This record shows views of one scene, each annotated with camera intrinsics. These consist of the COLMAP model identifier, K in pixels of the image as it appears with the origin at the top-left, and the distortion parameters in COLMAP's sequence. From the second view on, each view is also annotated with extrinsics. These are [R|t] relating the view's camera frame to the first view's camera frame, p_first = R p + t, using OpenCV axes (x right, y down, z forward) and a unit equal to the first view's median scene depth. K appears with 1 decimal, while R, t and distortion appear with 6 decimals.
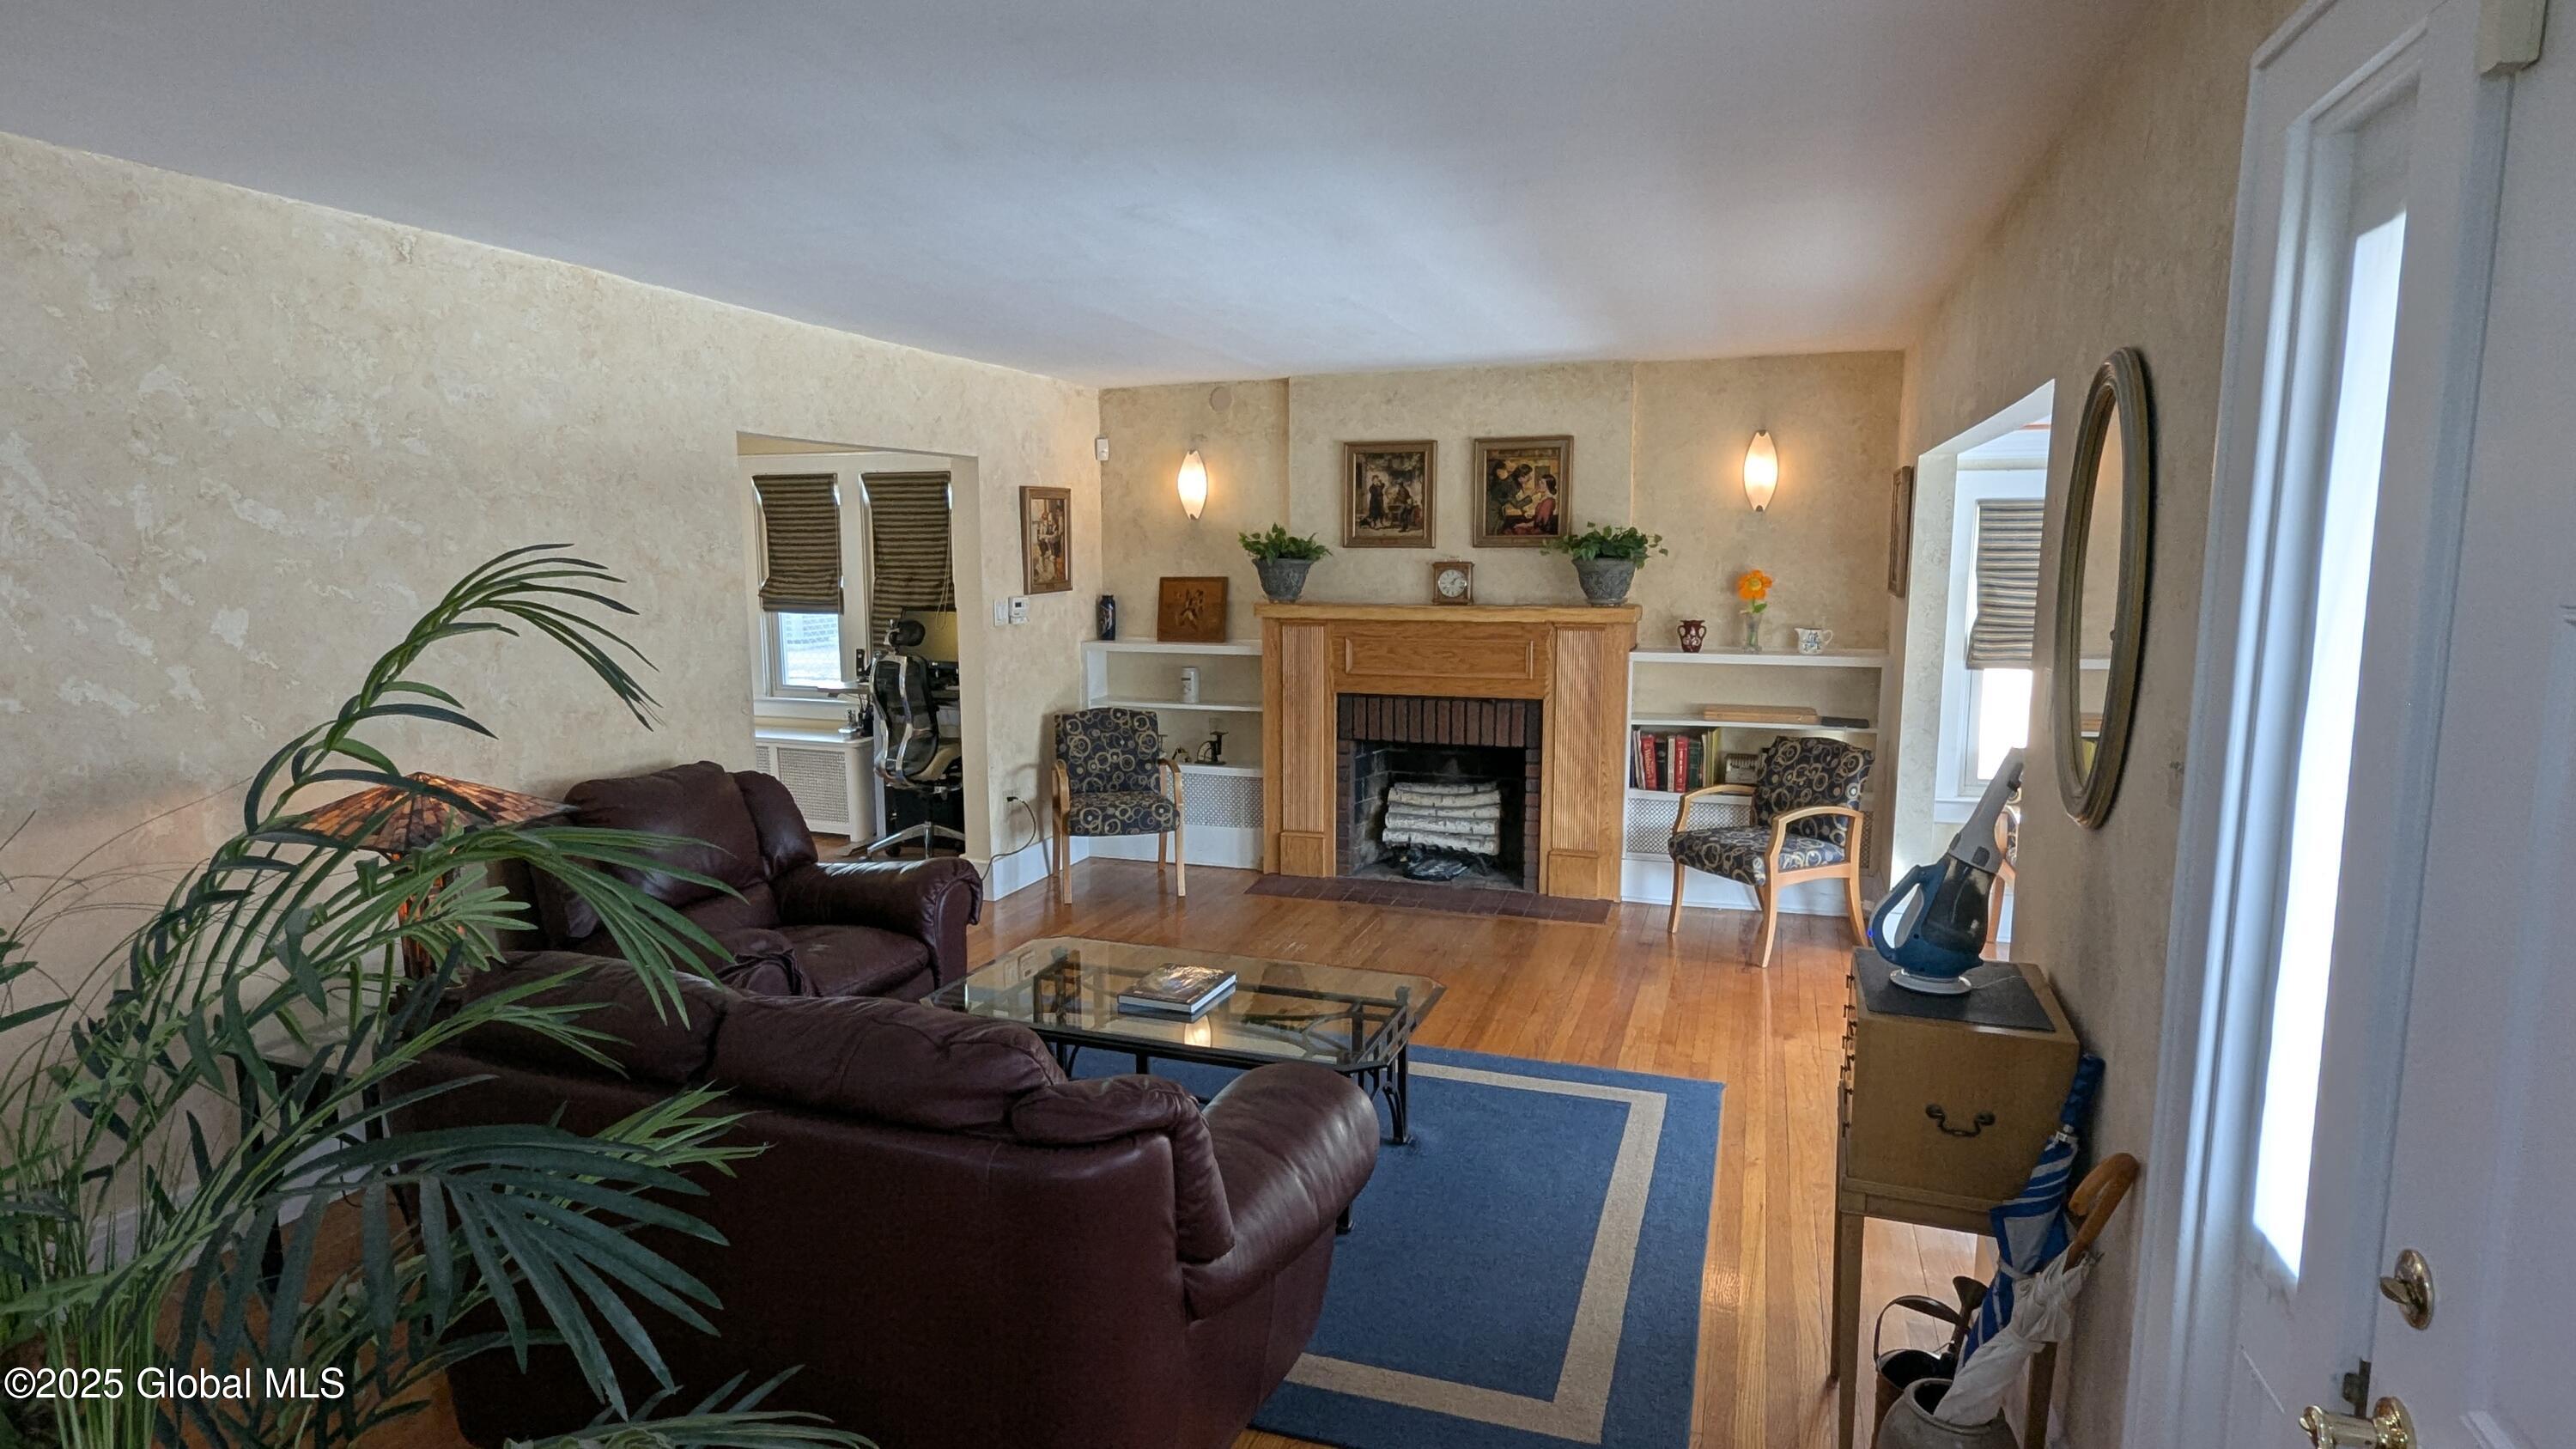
lens RADIAL K [[1360.3, 0, 1278.6], [0, 1360.3, 739.4], [0, 0, 1]] dist [0.001099, -0.001448]
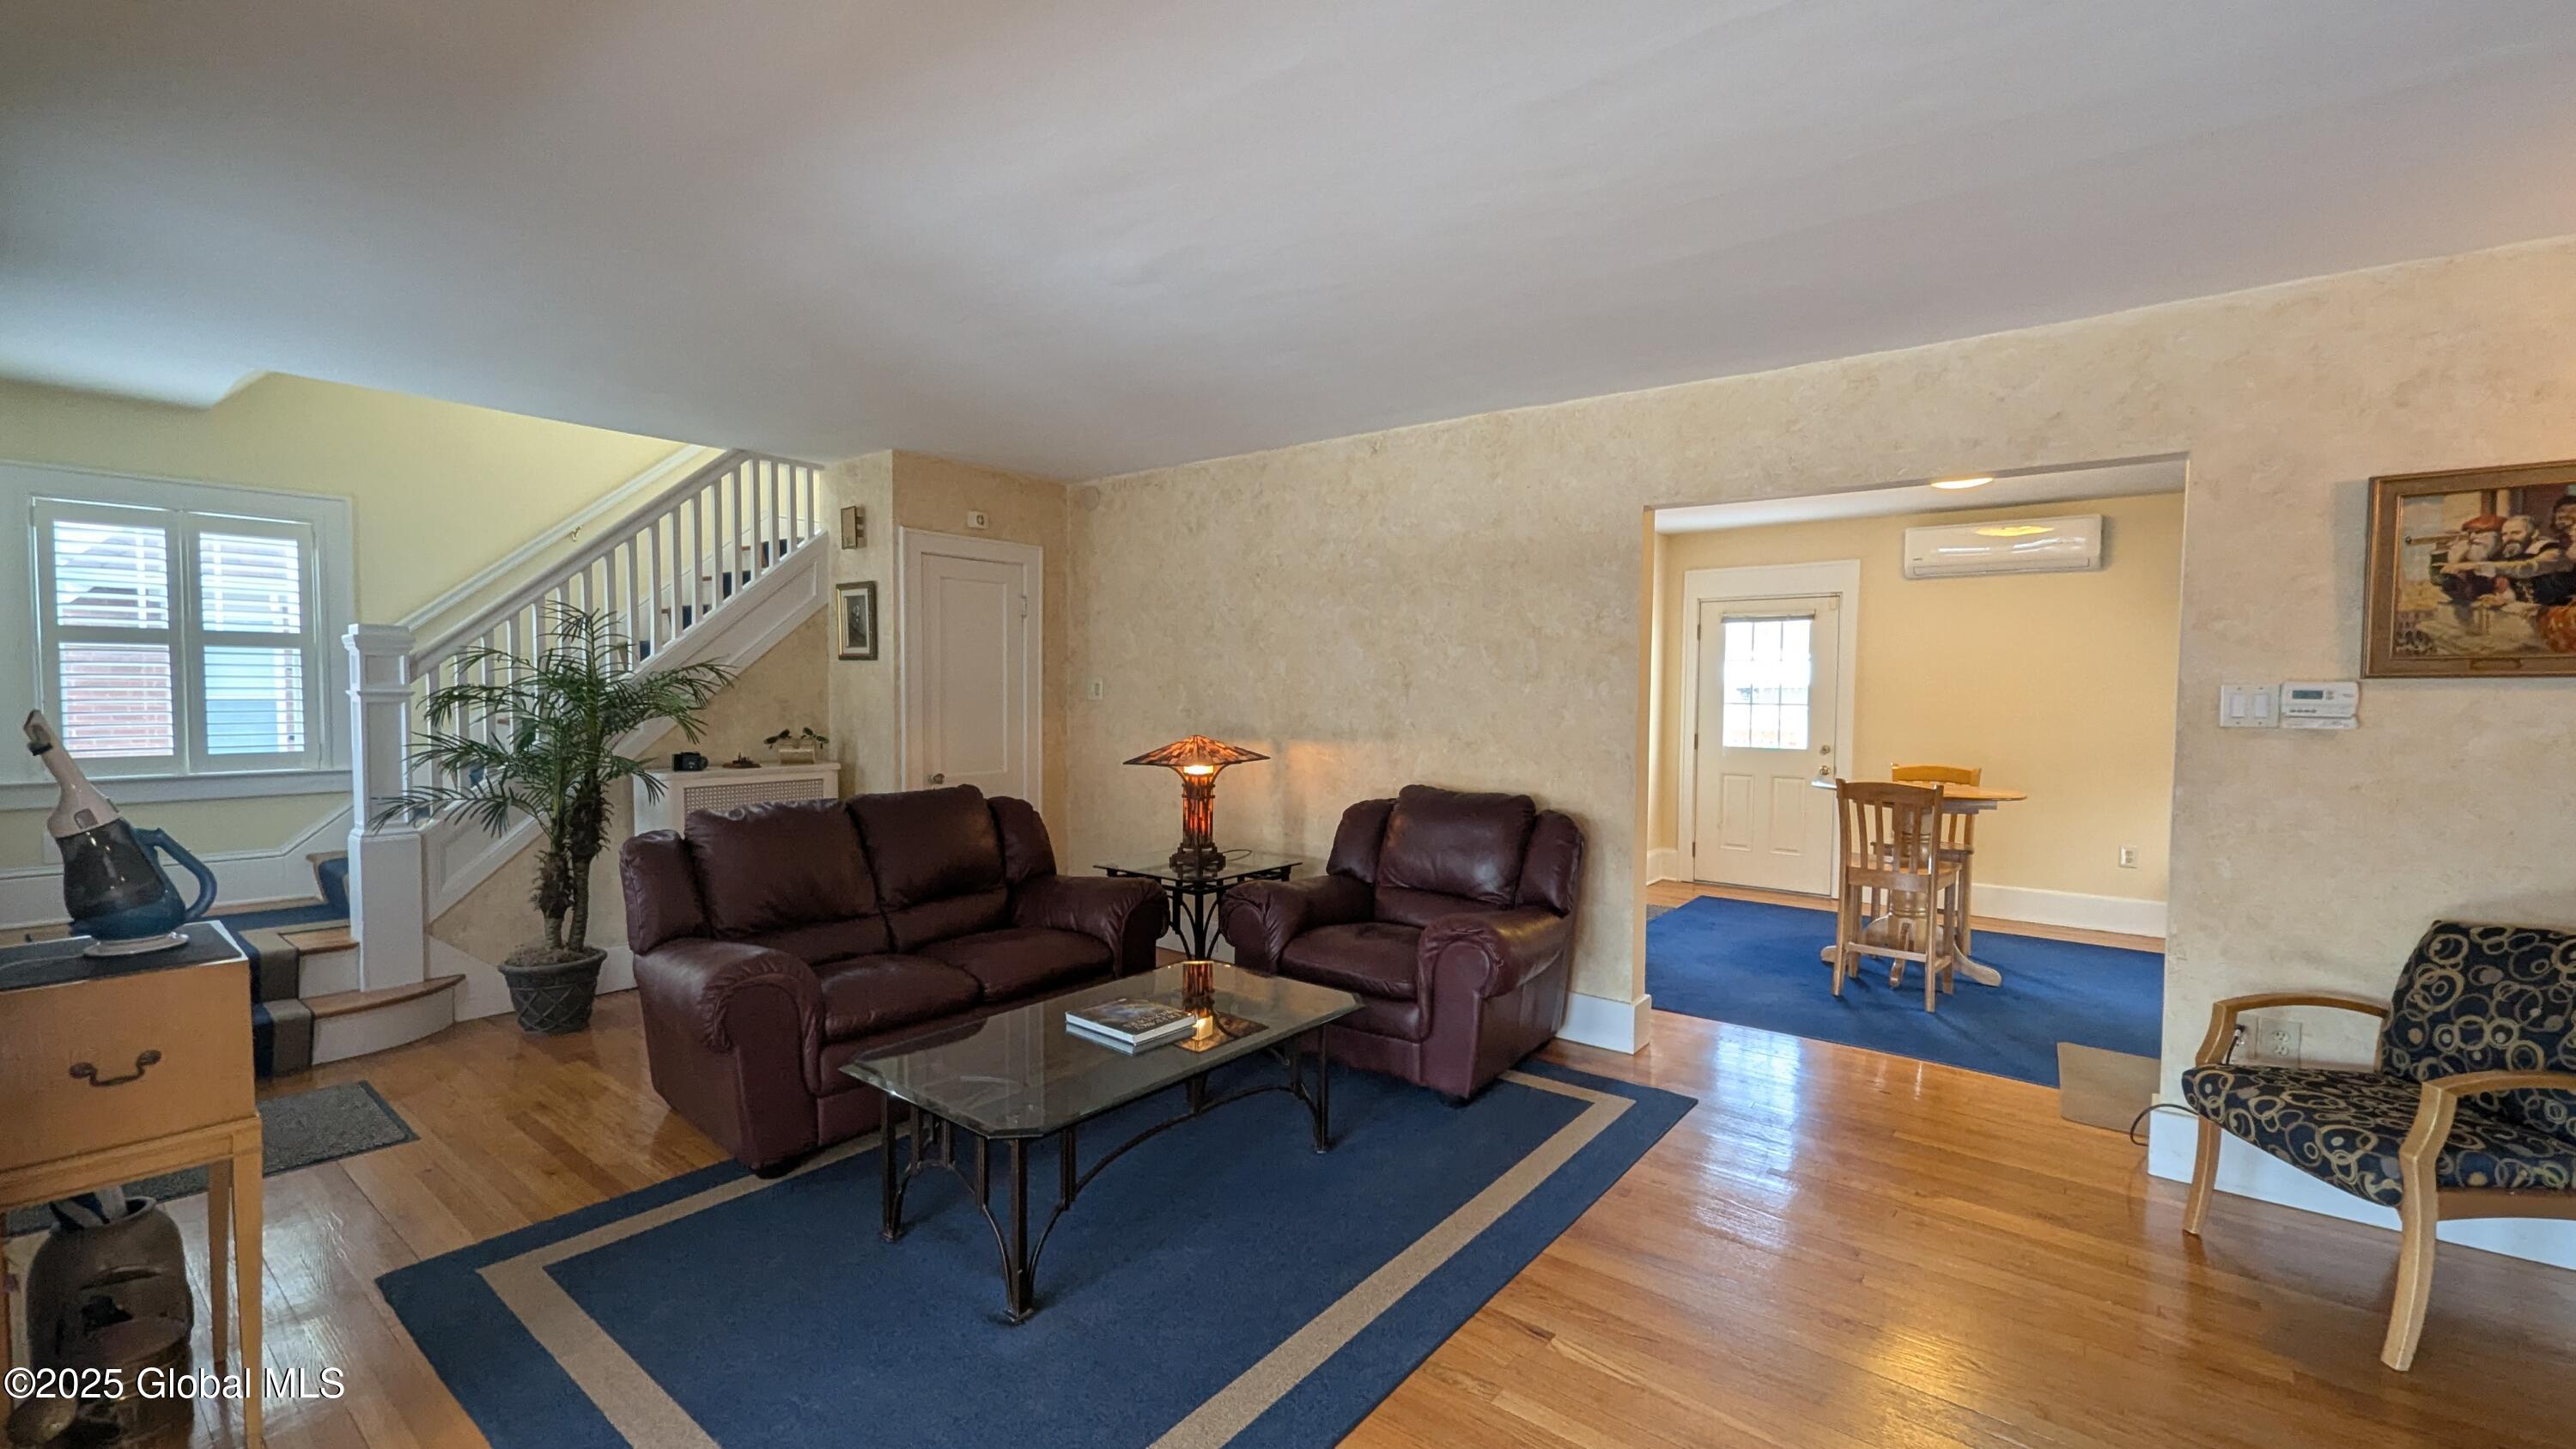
lens RADIAL K [[1058.6, 0, 1301.0], [0, 1058.6, 733.4], [0, 0, 1]] dist [0.001871, 0.000675]
pose [[-0.314106, 0.042218, -0.948449, 0.348793], [-0.142915, 0.985524, 0.091199, -0.064004], [0.938569, 0.164193, -0.303526, 0.746311]]
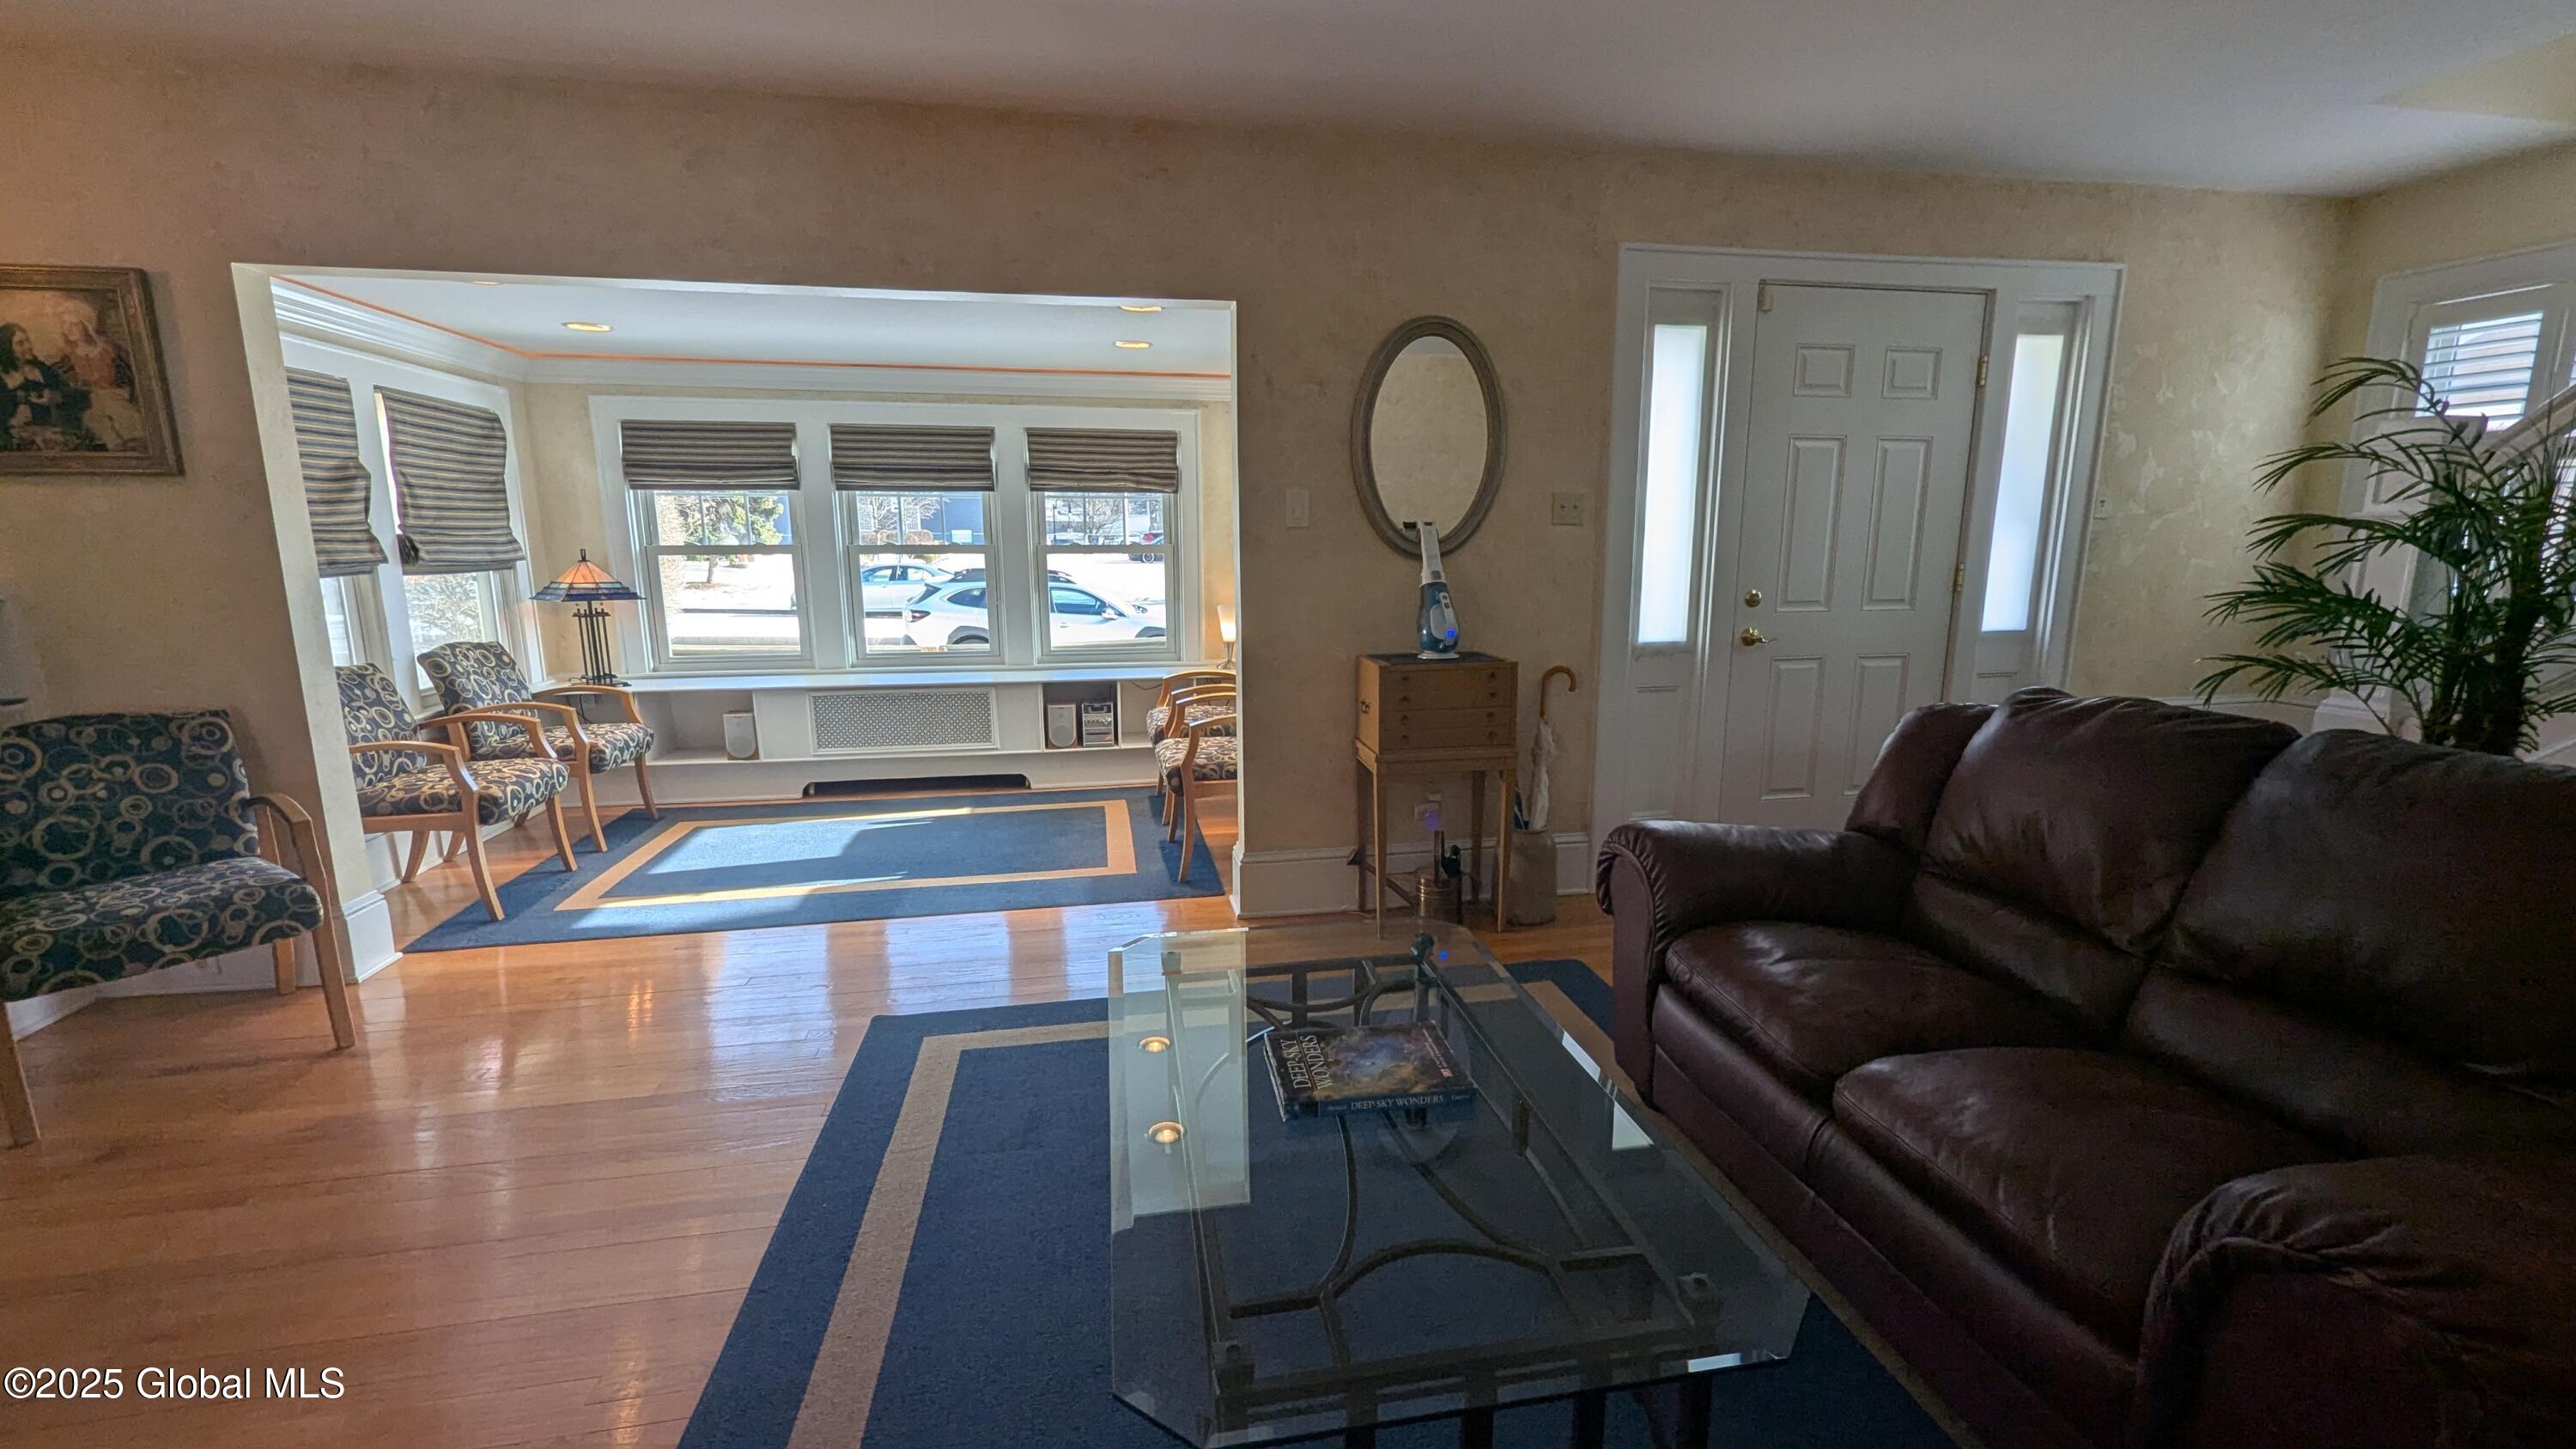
lens RADIAL K [[1060.9, 0, 1302.3], [0, 1060.9, 732.9], [0, 0, 1]] dist [0.001783, -0.002047]
pose [[-0.511618, -0.152584, 0.845556, -0.233360], [0.127424, 0.959749, 0.250291, -0.036696], [-0.849712, 0.235797, -0.471582, 0.677820]]
